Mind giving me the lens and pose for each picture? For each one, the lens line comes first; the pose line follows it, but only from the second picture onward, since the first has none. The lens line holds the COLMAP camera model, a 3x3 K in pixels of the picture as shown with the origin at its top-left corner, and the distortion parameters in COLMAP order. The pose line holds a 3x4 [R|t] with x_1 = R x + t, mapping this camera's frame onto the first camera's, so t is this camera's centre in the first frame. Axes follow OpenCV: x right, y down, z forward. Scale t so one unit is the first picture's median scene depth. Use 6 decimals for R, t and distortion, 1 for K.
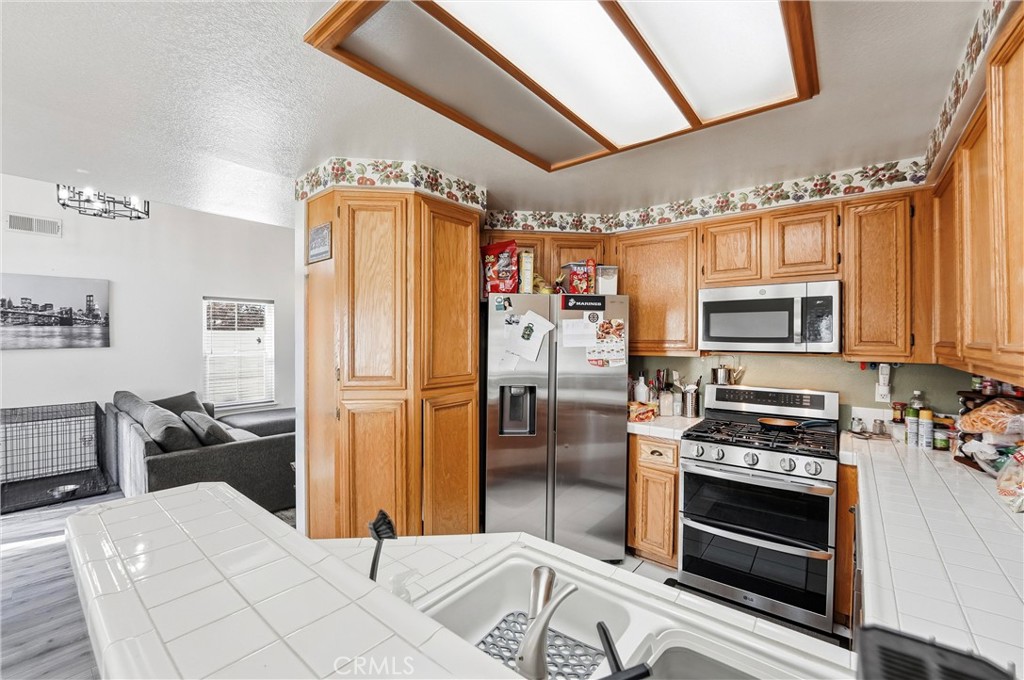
lens RADIAL K [[419.2, 0, 511.8], [0, 419.2, 338.4], [0, 0, 1]] dist [-0.026832, 0.000754]
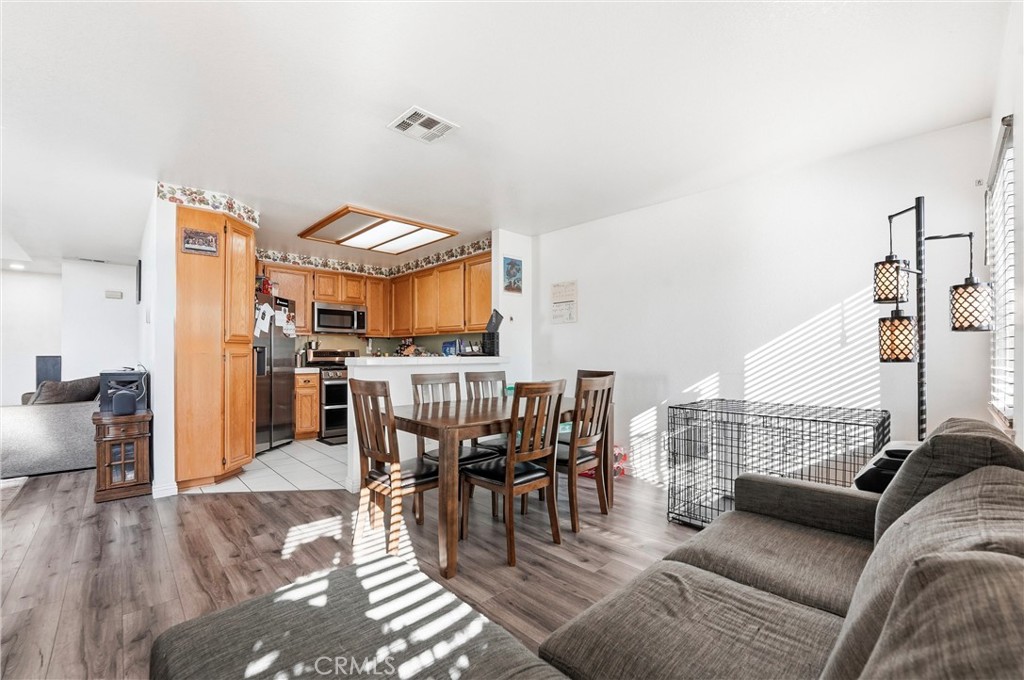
lens RADIAL K [[425.2, 0, 511.1], [0, 425.2, 347.5], [0, 0, 1]] dist [-0.028866, 0.000050]
pose [[0.120243, 0.012095, 0.992671, -1.546513], [-0.000506, 0.999926, -0.012122, 0.135712], [-0.992744, 0.000955, 0.120240, -0.221497]]
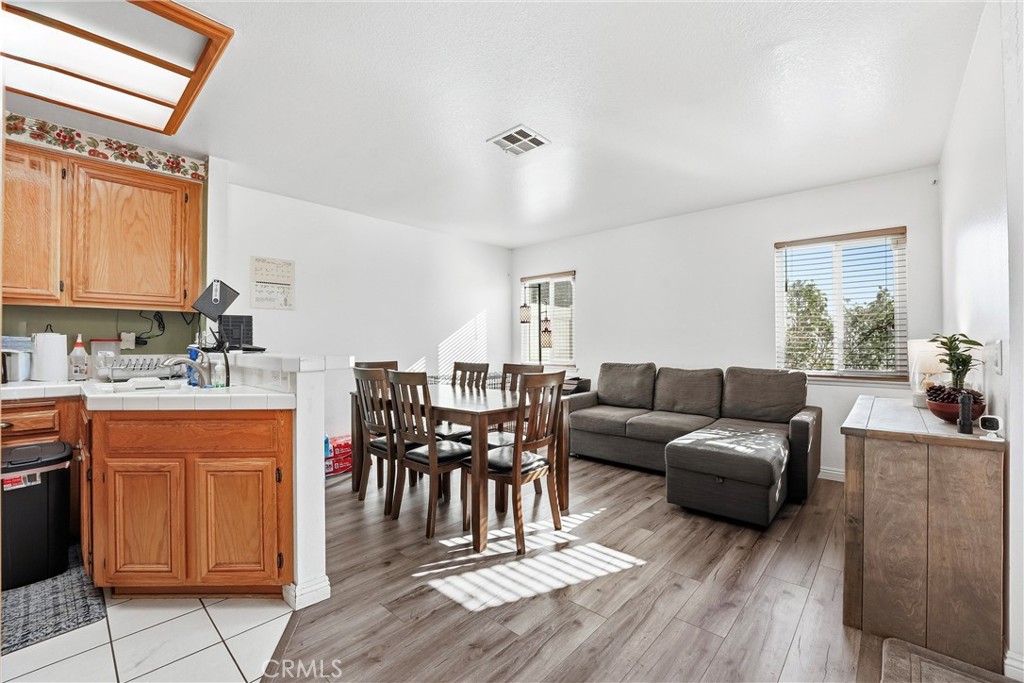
lens RADIAL K [[422.2, 0, 511.6], [0, 422.2, 339.1], [0, 0, 1]] dist [-0.024742, 0.000538]
pose [[-0.998694, 0.003228, 0.050980, -0.695210], [0.002903, 0.999975, -0.006442, 0.127922], [-0.050999, -0.006285, -0.998679, 1.078786]]
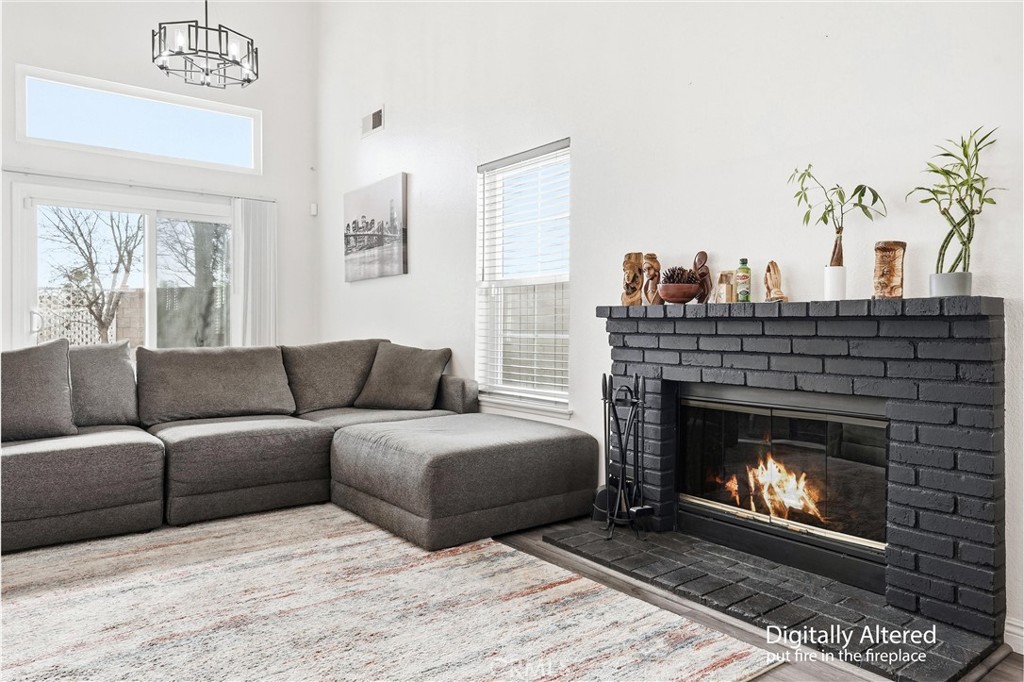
lens RADIAL K [[680.8, 0, 510.8], [0, 680.8, 325.8], [0, 0, 1]] dist [0.021235, -0.000017]
pose [[-0.221039, 0.000363, -0.975265, 0.098646], [-0.006512, 0.999977, 0.001848, 0.178794], [0.975243, 0.006759, -0.221031, 2.454950]]
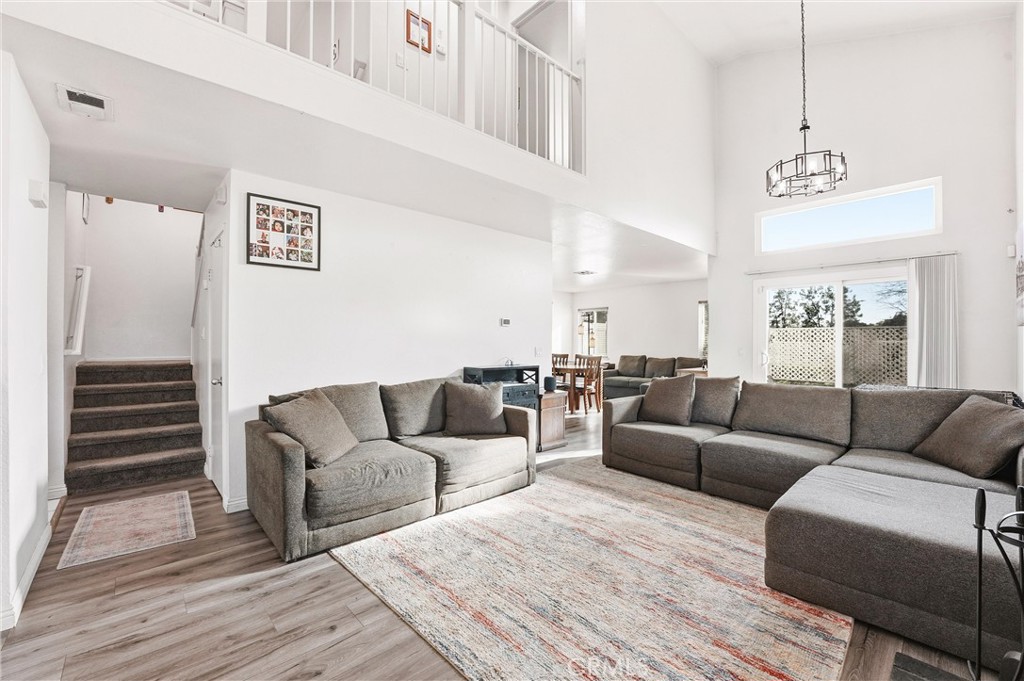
lens RADIAL K [[422.2, 0, 511.6], [0, 422.2, 338.1], [0, 0, 1]] dist [-0.024742, 0.000538]
pose [[-0.990079, -0.002611, 0.140488, -0.574178], [-0.003376, 0.999981, -0.005207, 0.095654], [-0.140472, -0.005630, -0.990069, 2.902845]]
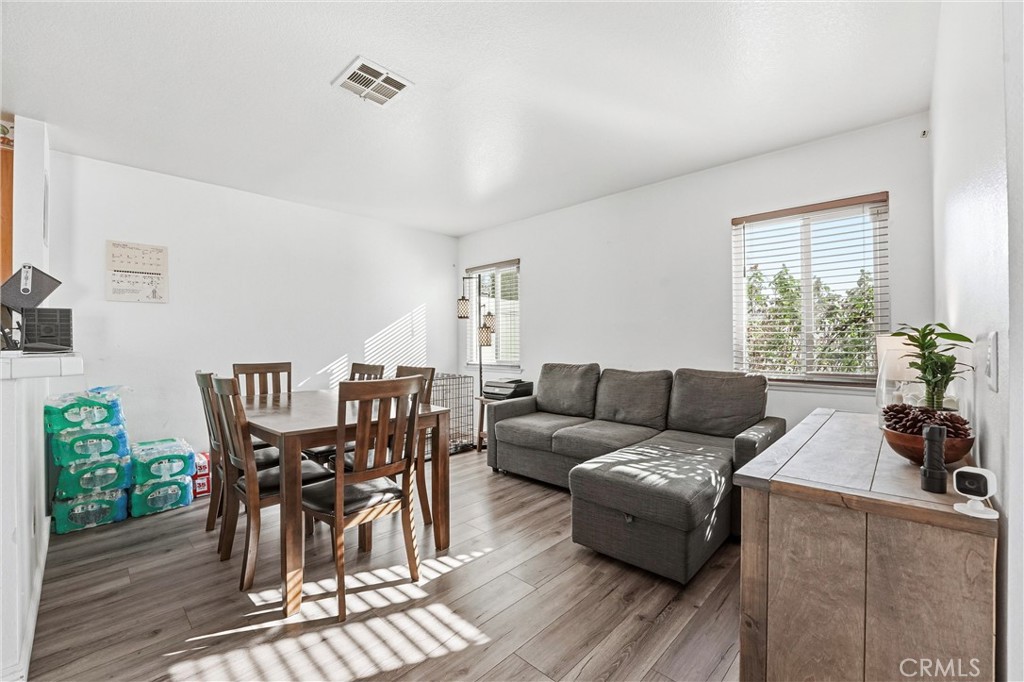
lens RADIAL K [[419.2, 0, 511.8], [0, 419.2, 339.4], [0, 0, 1]] dist [-0.026832, 0.000754]
pose [[-0.997206, 0.006307, 0.074427, -0.980568], [0.006196, 0.999979, -0.001720, 0.132022], [-0.074437, -0.001254, -0.997225, 0.830776]]
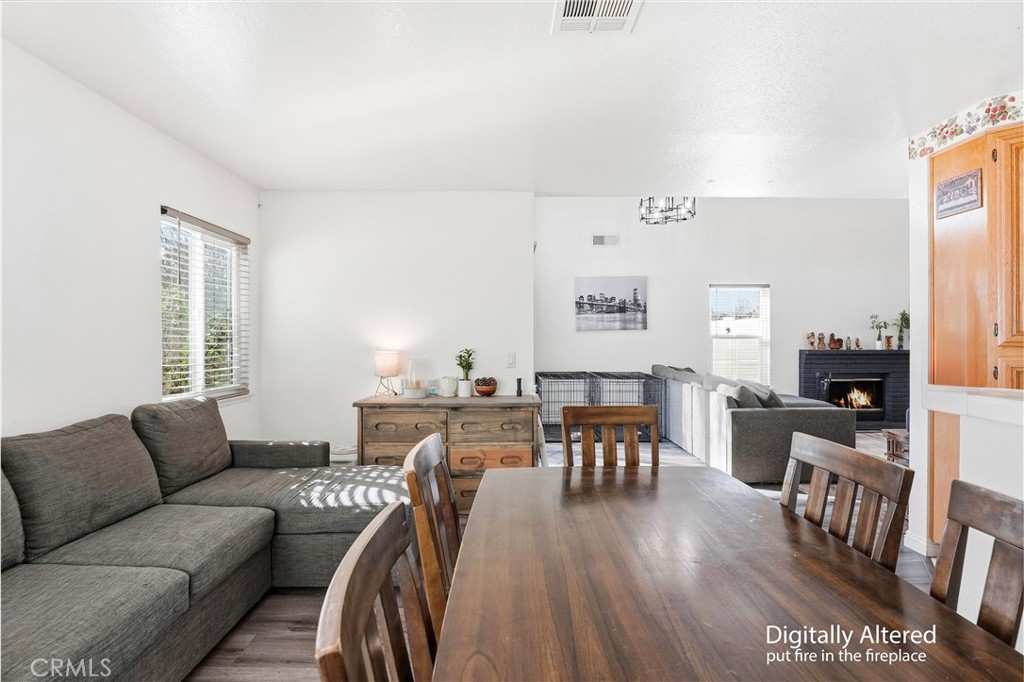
lens RADIAL K [[462.3, 0, 509.8], [0, 462.3, 341.7], [0, 0, 1]] dist [-0.017446, 0.000590]
pose [[0.636888, 0.003377, -0.770949, -0.270894], [0.000092, 0.999990, 0.004456, 0.091196], [0.770956, -0.002909, 0.636881, -0.403874]]
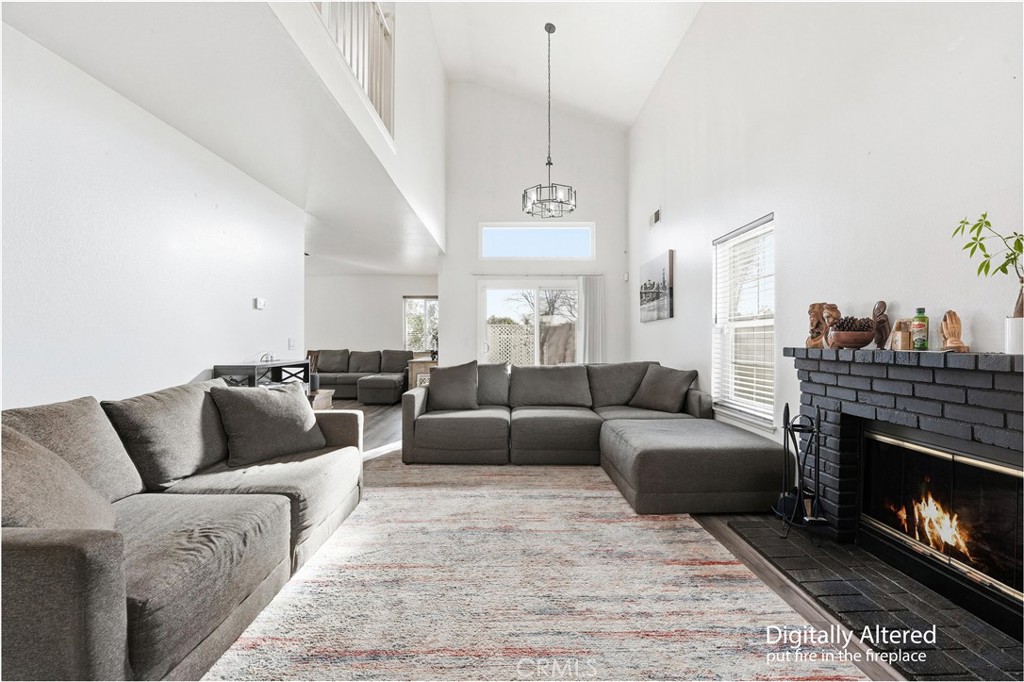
lens RADIAL K [[422.2, 0, 511.6], [0, 422.2, 338.6], [0, 0, 1]] dist [-0.024742, 0.000538]
pose [[-0.766023, -0.001655, -0.642811, -0.064205], [-0.002710, 0.999996, 0.000654, 0.126052], [0.642808, 0.002243, -0.766024, 2.658471]]
